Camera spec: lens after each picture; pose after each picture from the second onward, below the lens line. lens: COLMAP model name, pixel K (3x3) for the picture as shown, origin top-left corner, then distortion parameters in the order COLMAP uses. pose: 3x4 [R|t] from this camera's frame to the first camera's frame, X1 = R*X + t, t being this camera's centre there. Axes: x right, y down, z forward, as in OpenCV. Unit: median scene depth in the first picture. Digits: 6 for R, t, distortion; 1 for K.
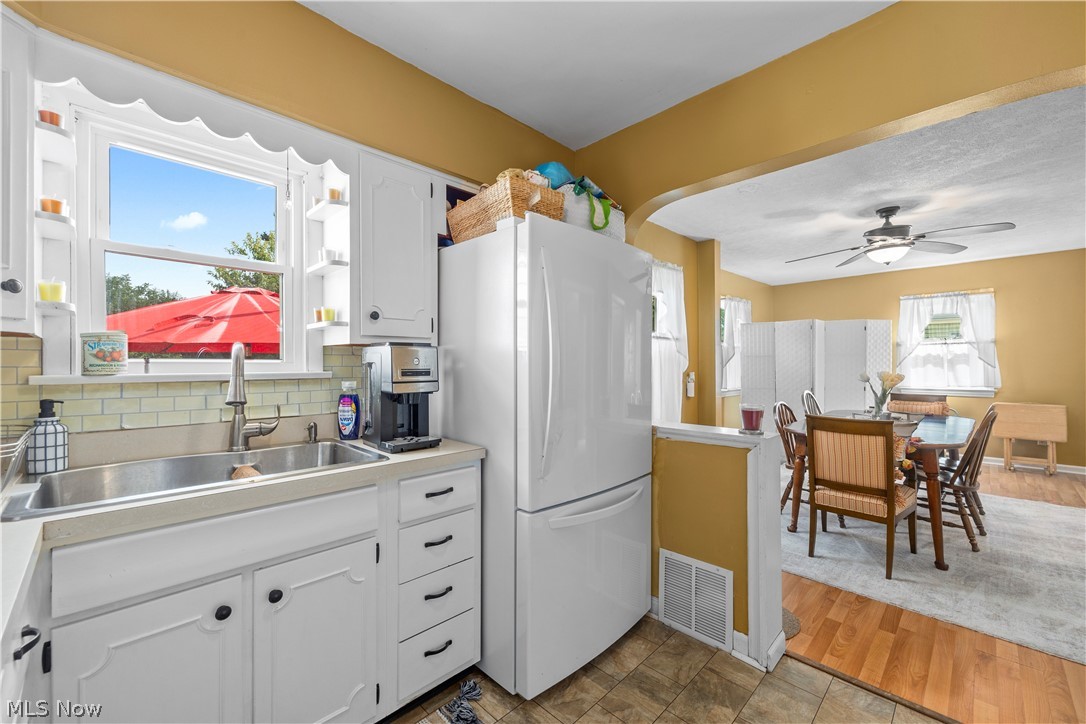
lens RADIAL K [[437.6, 0, 557.6], [0, 437.6, 366.8], [0, 0, 1]] dist [0.001693, -0.000135]
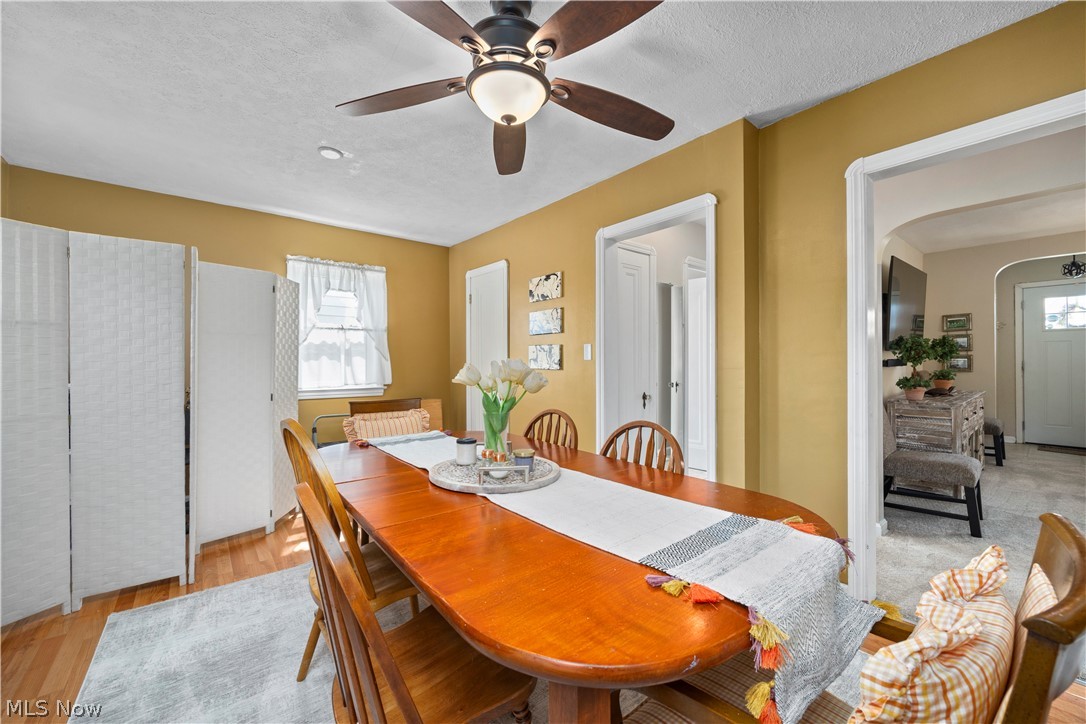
lens RADIAL K [[437.6, 0, 561.2], [0, 437.6, 358.1], [0, 0, 1]] dist [0.001693, -0.000135]
pose [[0.131590, 0.010796, 0.991245, 0.189242], [0.007713, 0.999899, -0.011915, 0.009741], [-0.991274, 0.009214, 0.131493, 0.539798]]
